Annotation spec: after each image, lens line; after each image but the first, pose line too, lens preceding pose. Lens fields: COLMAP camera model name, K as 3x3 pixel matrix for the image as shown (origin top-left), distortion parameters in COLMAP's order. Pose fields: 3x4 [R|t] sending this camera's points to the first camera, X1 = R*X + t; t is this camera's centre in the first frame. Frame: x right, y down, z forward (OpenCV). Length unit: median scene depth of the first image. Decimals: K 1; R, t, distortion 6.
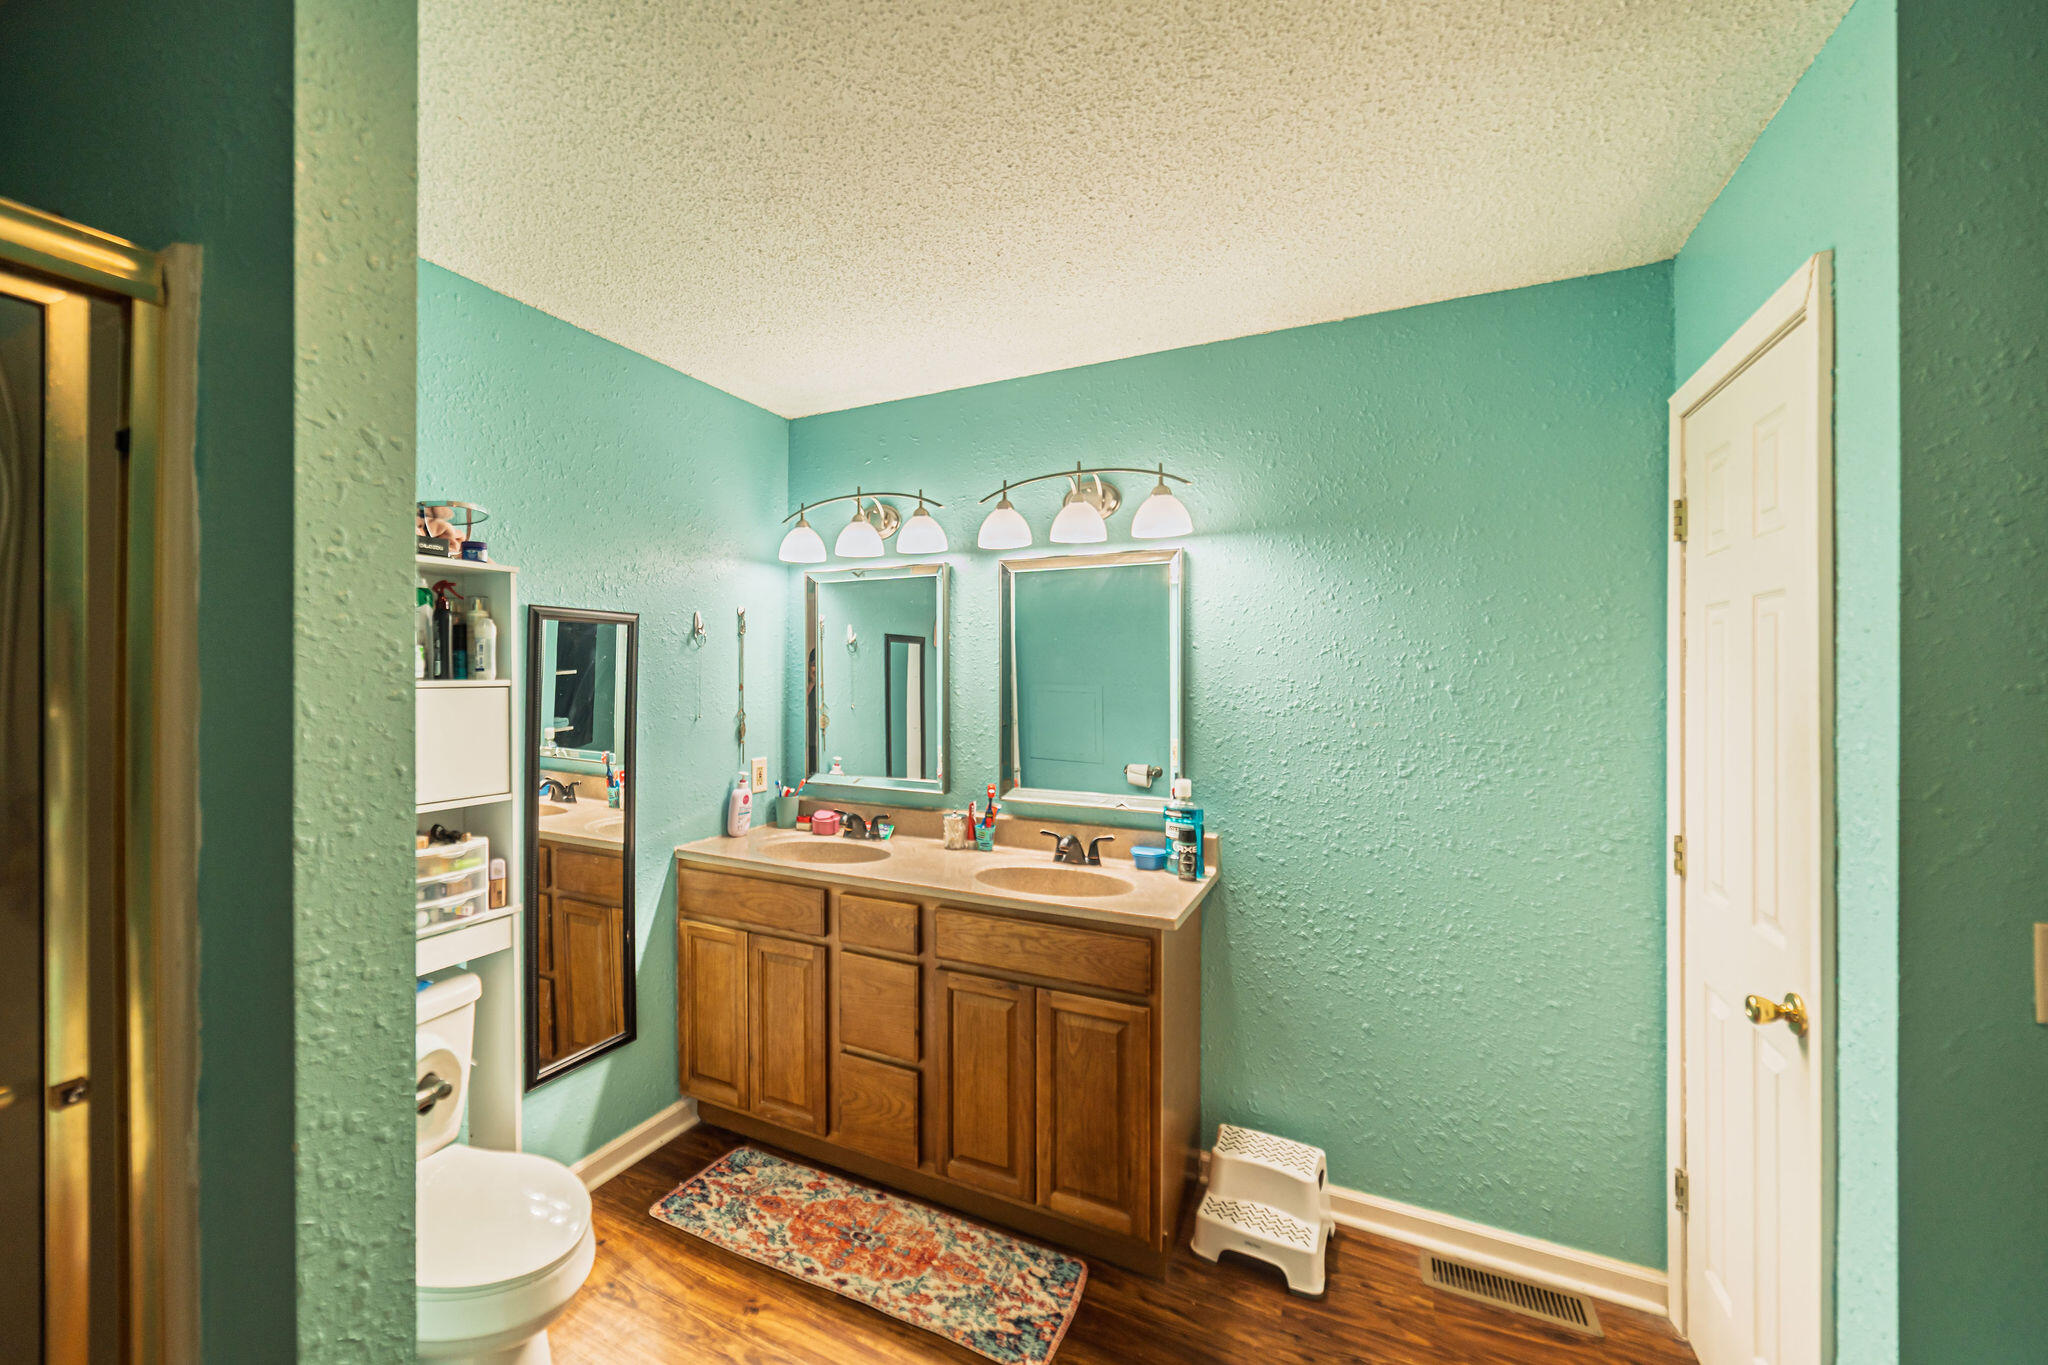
lens RADIAL K [[768.7, 0, 1028.1], [0, 768.7, 677.6], [0, 0, 1]] dist [0.000985, 0.000526]
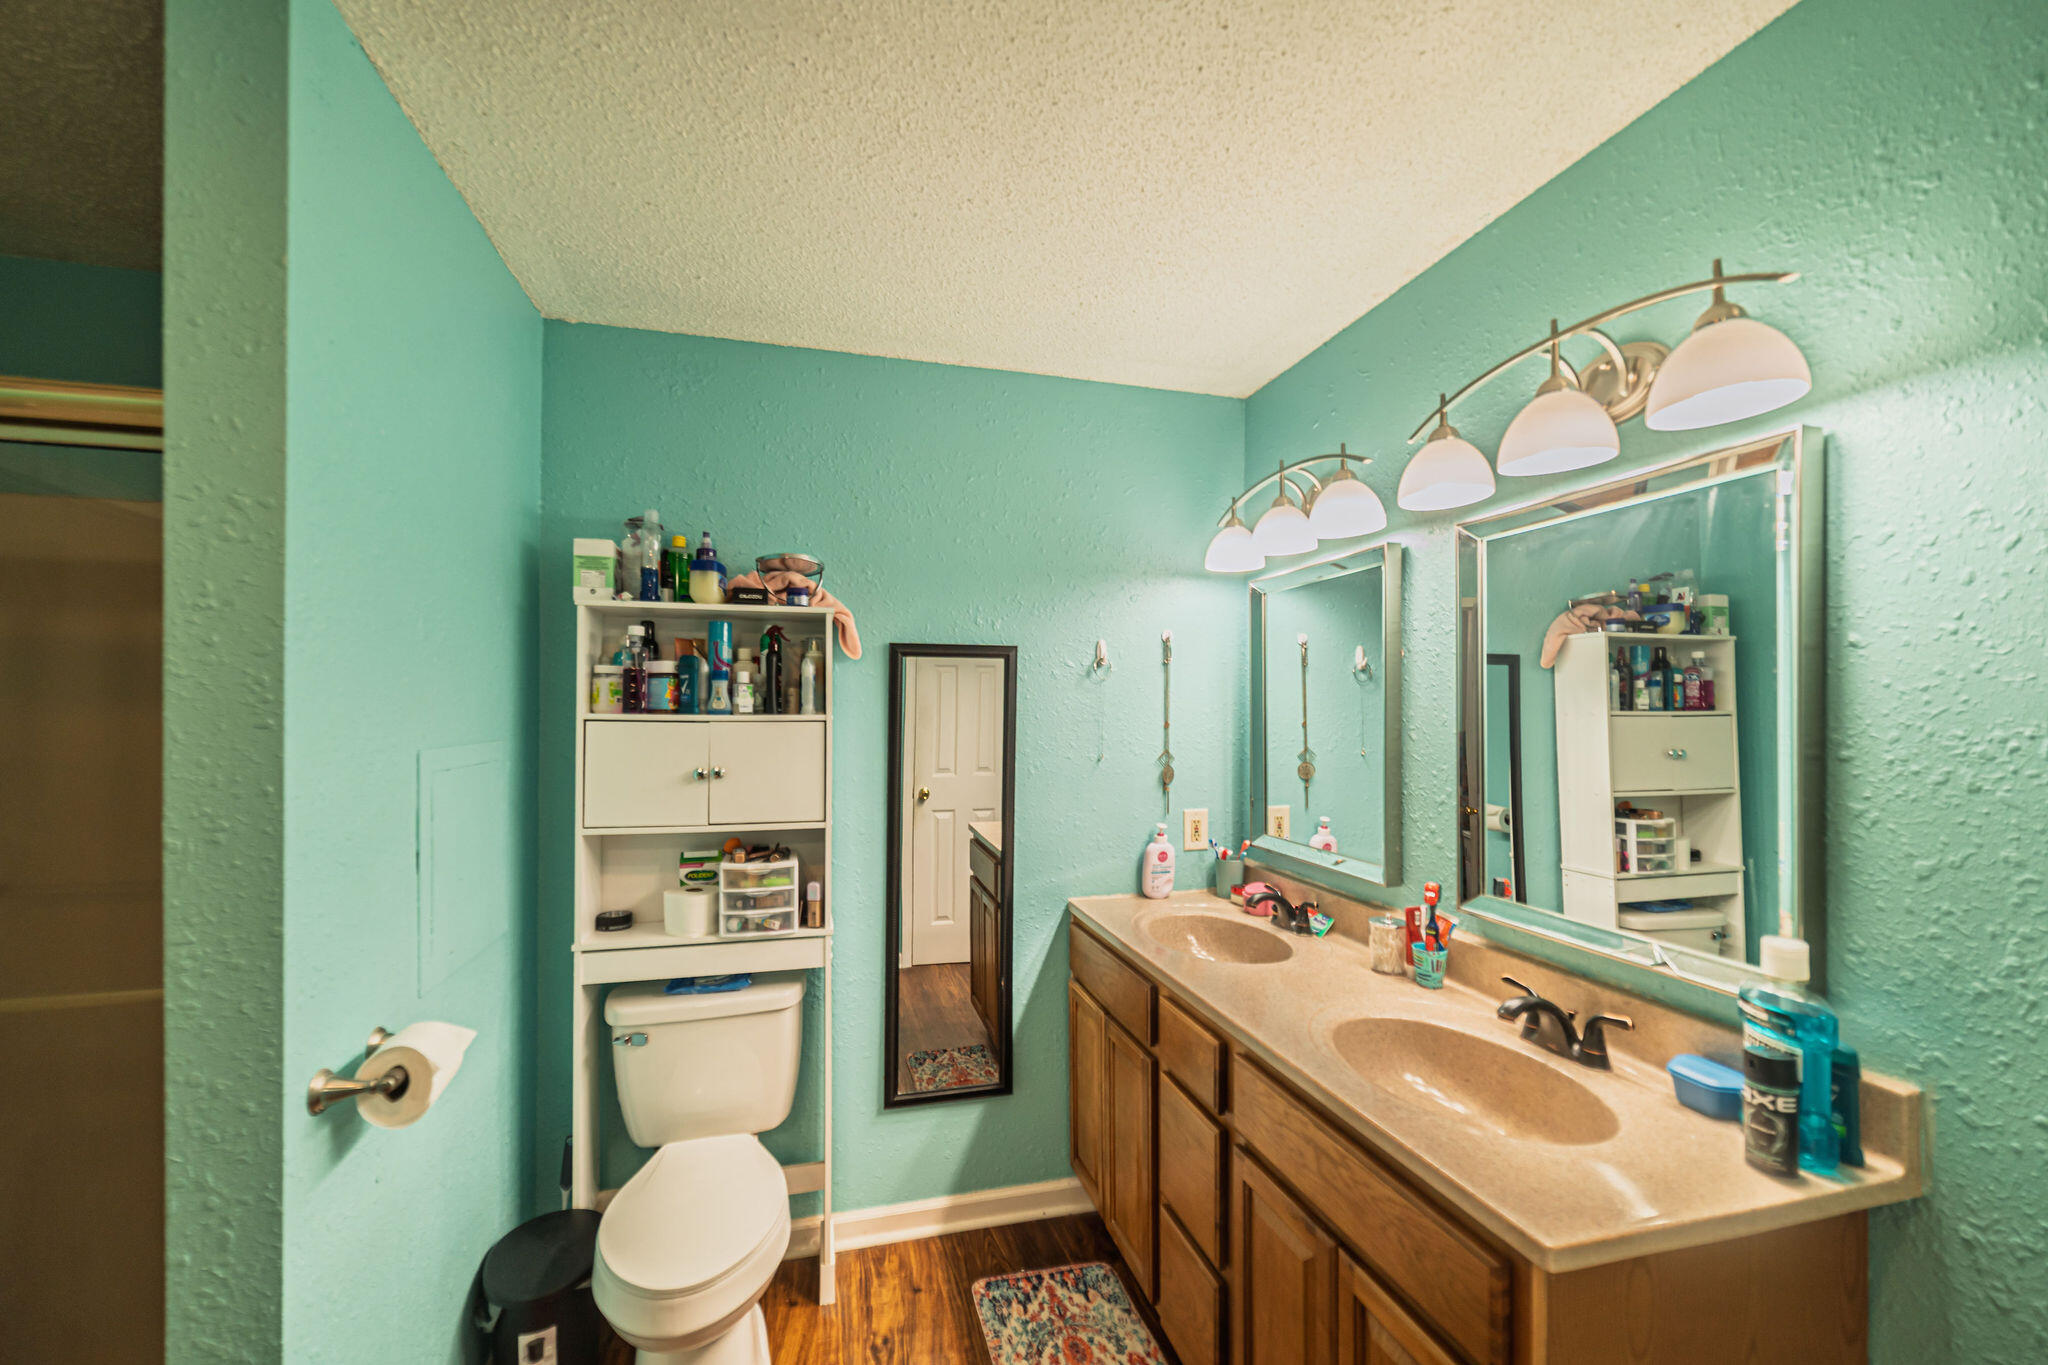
lens RADIAL K [[825.1, 0, 1038.7], [0, 825.1, 713.0], [0, 0, 1]] dist [0.003532, 0.000441]
pose [[0.655060, -0.001829, -0.755575, 0.342896], [-0.001270, 0.999993, -0.003521, 0.003573], [0.755576, 0.003266, 0.655053, 0.427805]]
